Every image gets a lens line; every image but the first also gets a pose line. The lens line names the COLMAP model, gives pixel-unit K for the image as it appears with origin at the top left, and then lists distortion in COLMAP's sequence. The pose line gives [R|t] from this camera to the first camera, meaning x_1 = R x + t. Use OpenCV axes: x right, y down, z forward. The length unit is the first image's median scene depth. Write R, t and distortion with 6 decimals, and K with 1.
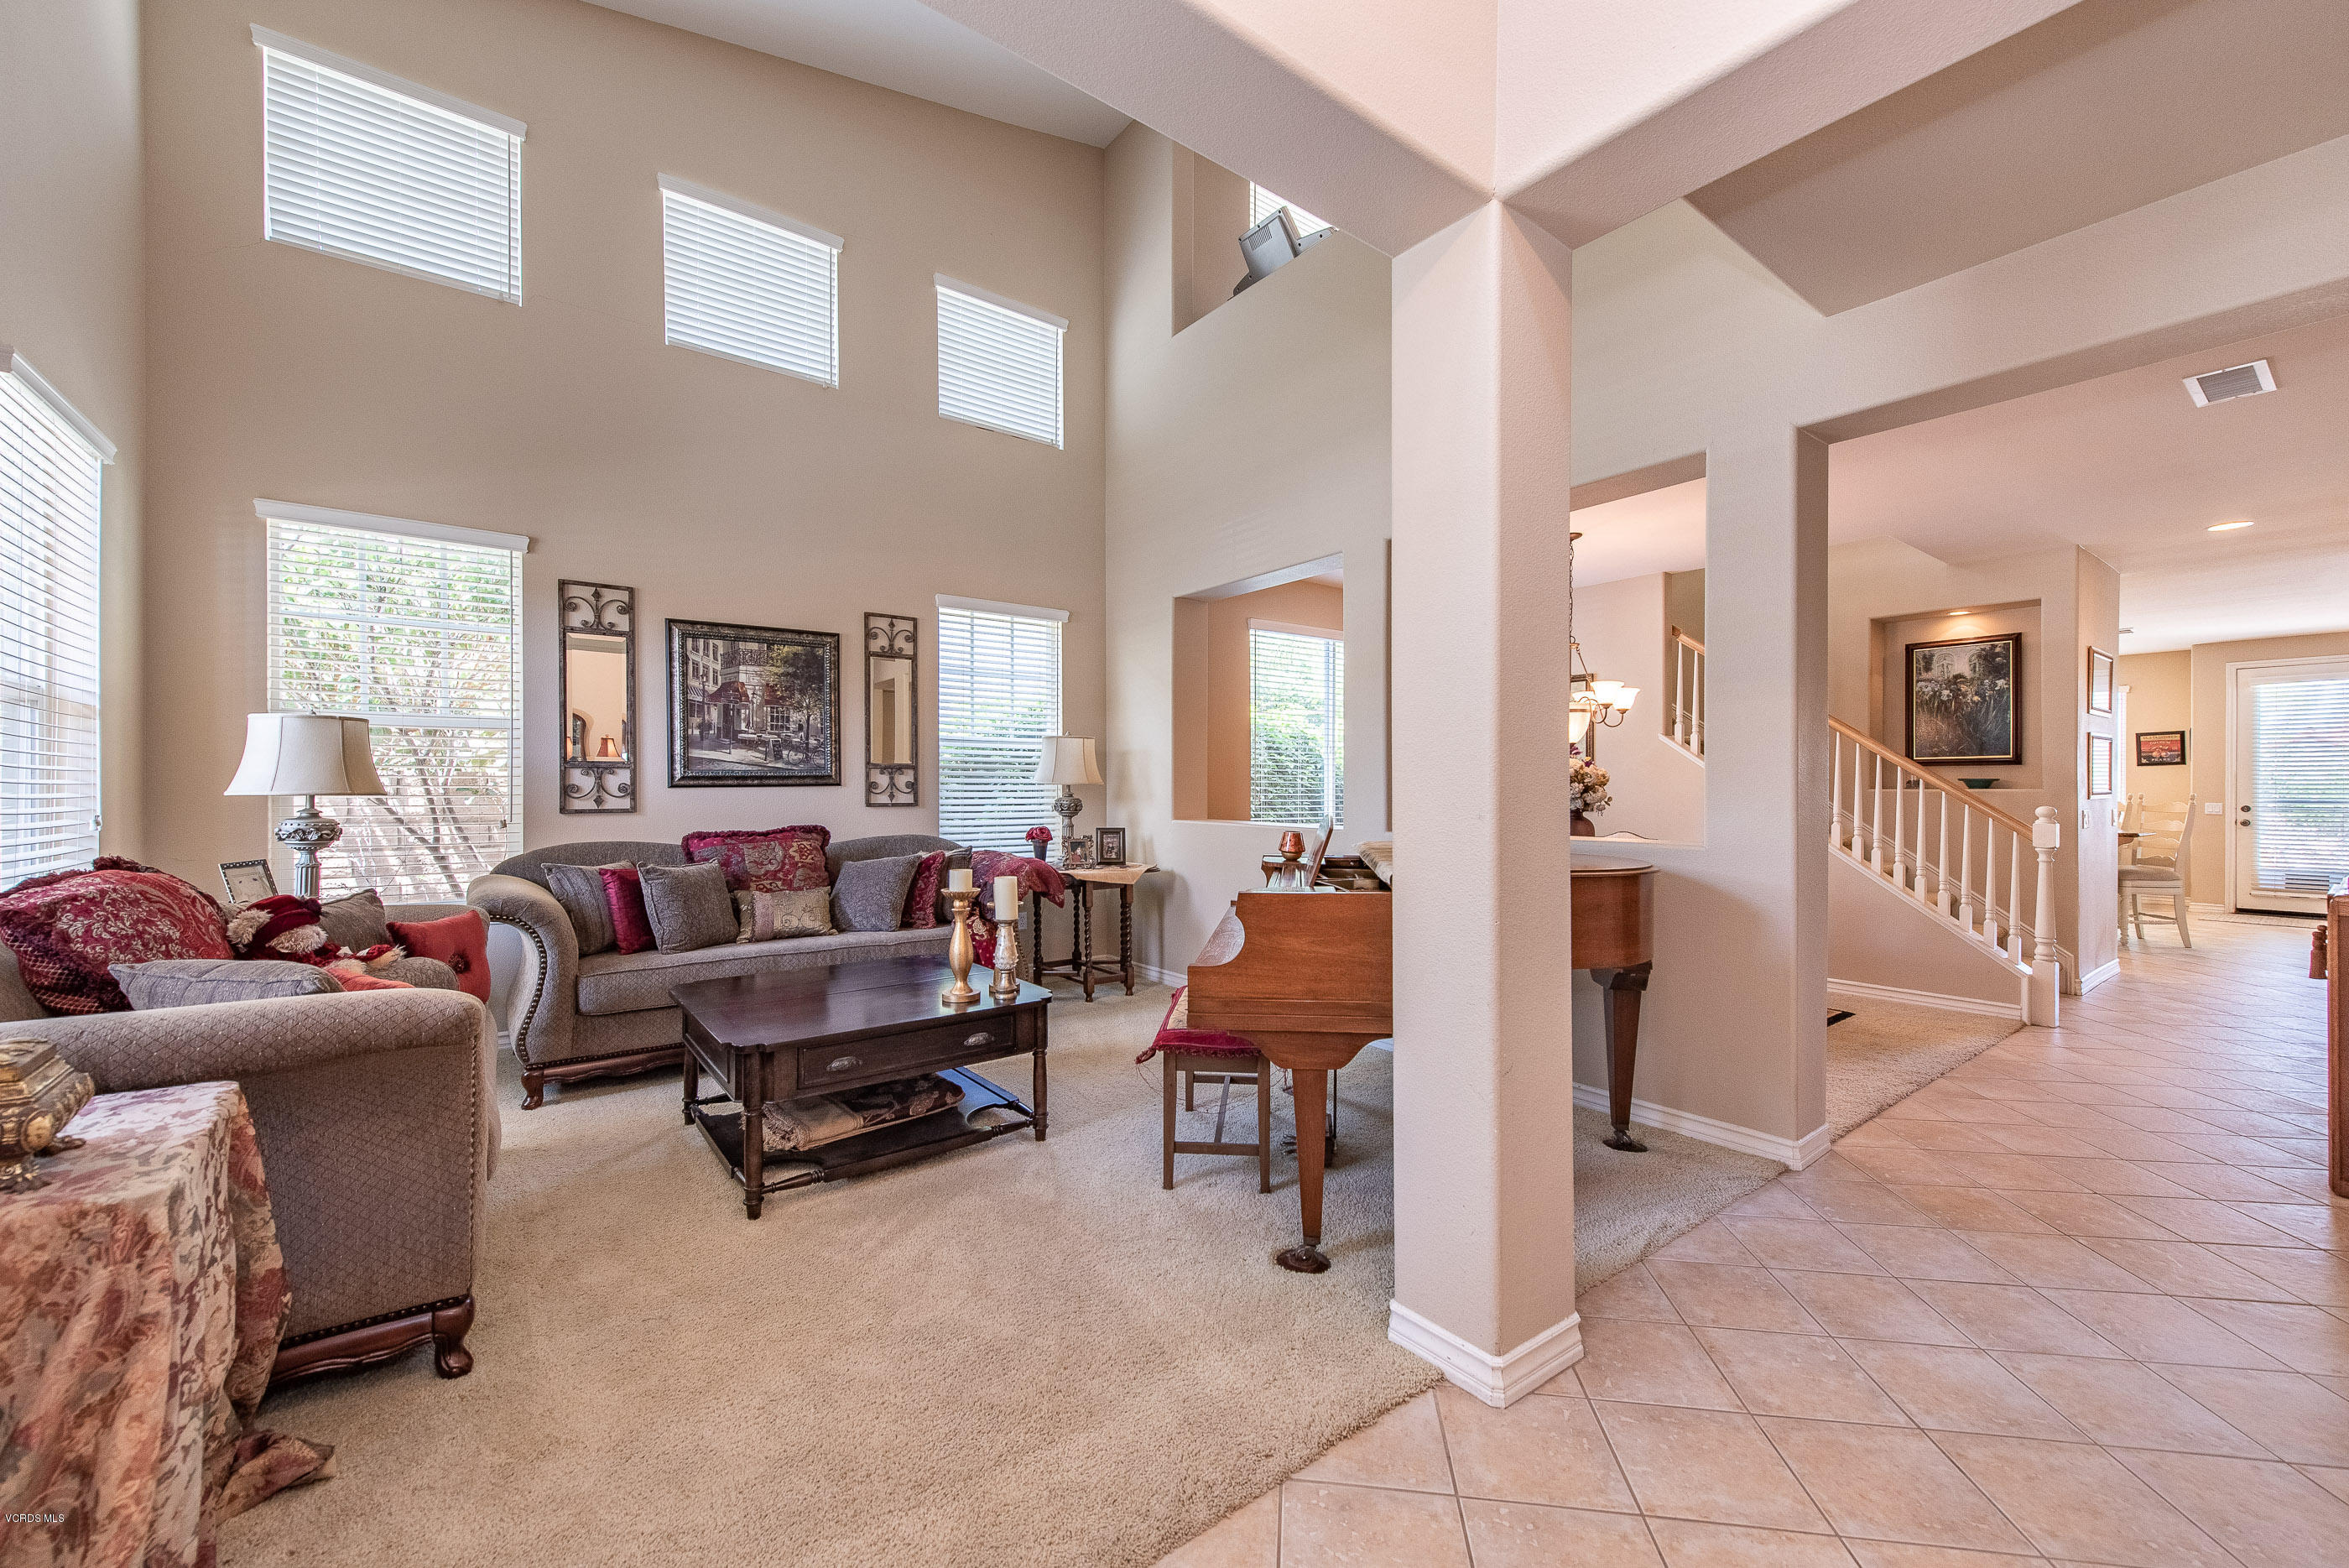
lens RADIAL K [[922.7, 0, 1165.8], [0, 922.7, 793.0], [0, 0, 1]] dist [0.012393, -0.003871]
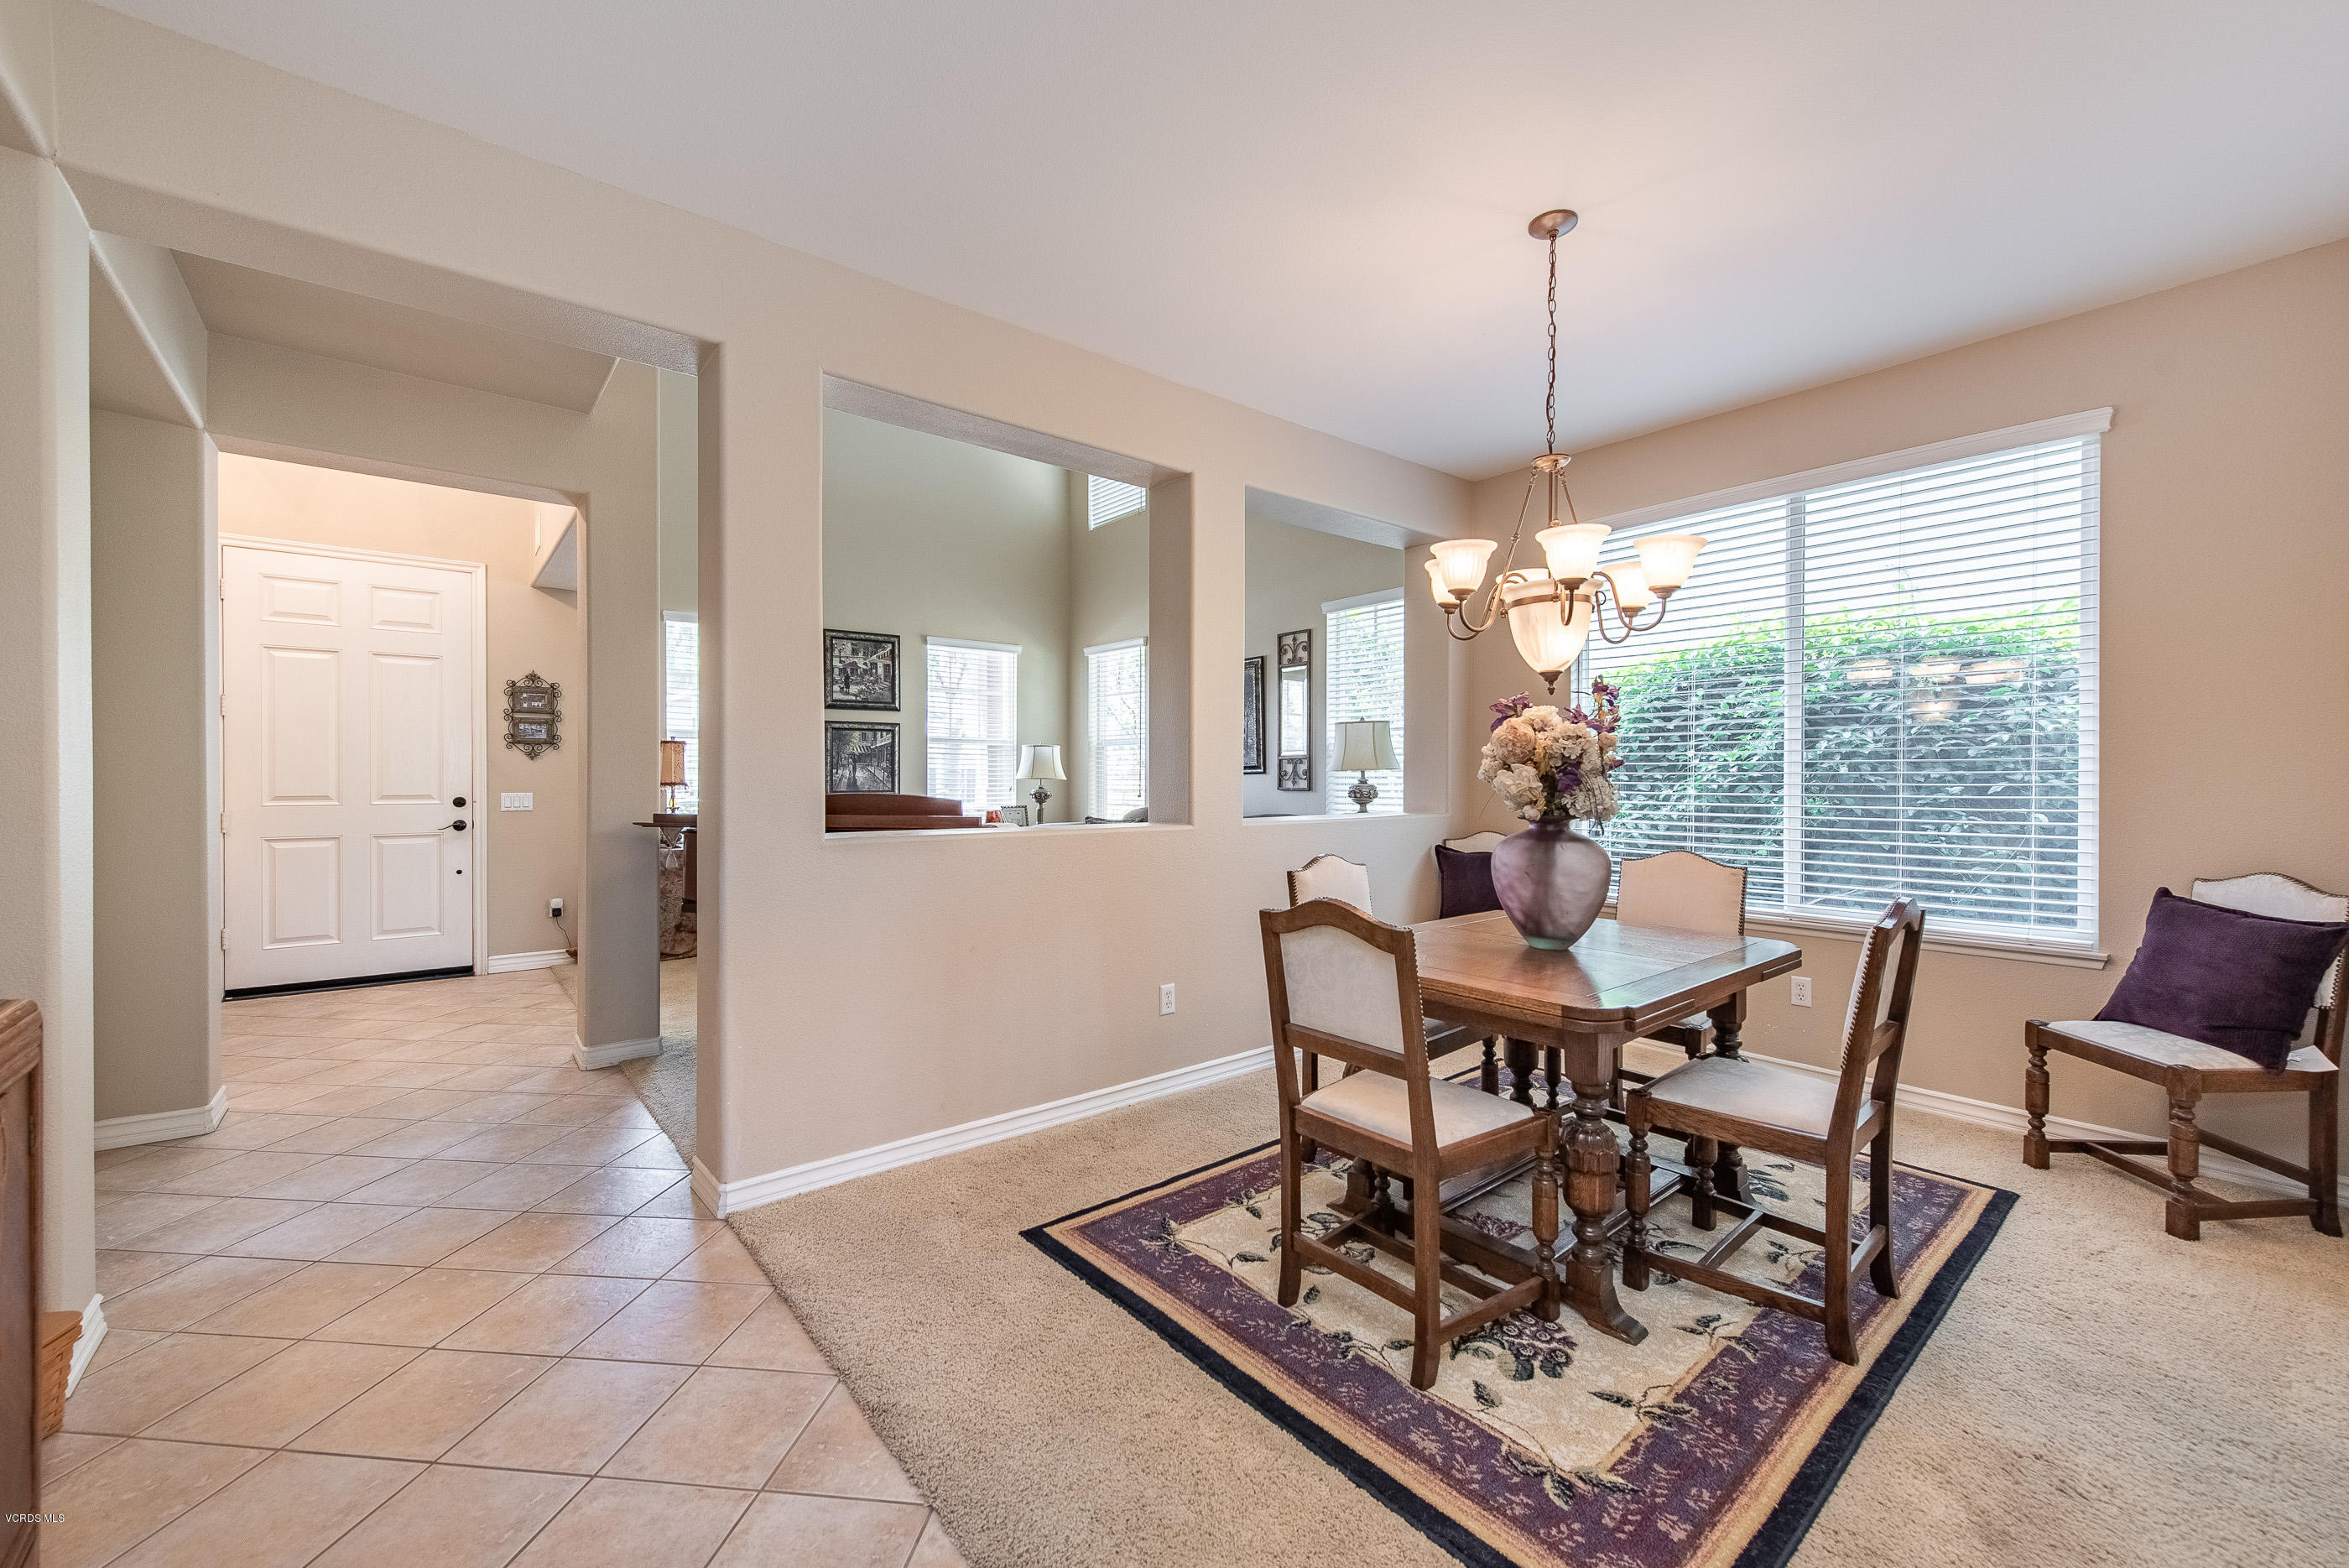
lens RADIAL K [[922.7, 0, 1174.7], [0, 922.7, 781.3], [0, 0, 1]] dist [0.012393, -0.003871]
pose [[0.044973, 0.004006, -0.998980, 0.893357], [-0.009387, 0.999950, 0.003588, -0.000566], [0.998944, 0.009216, 0.045008, 0.790483]]
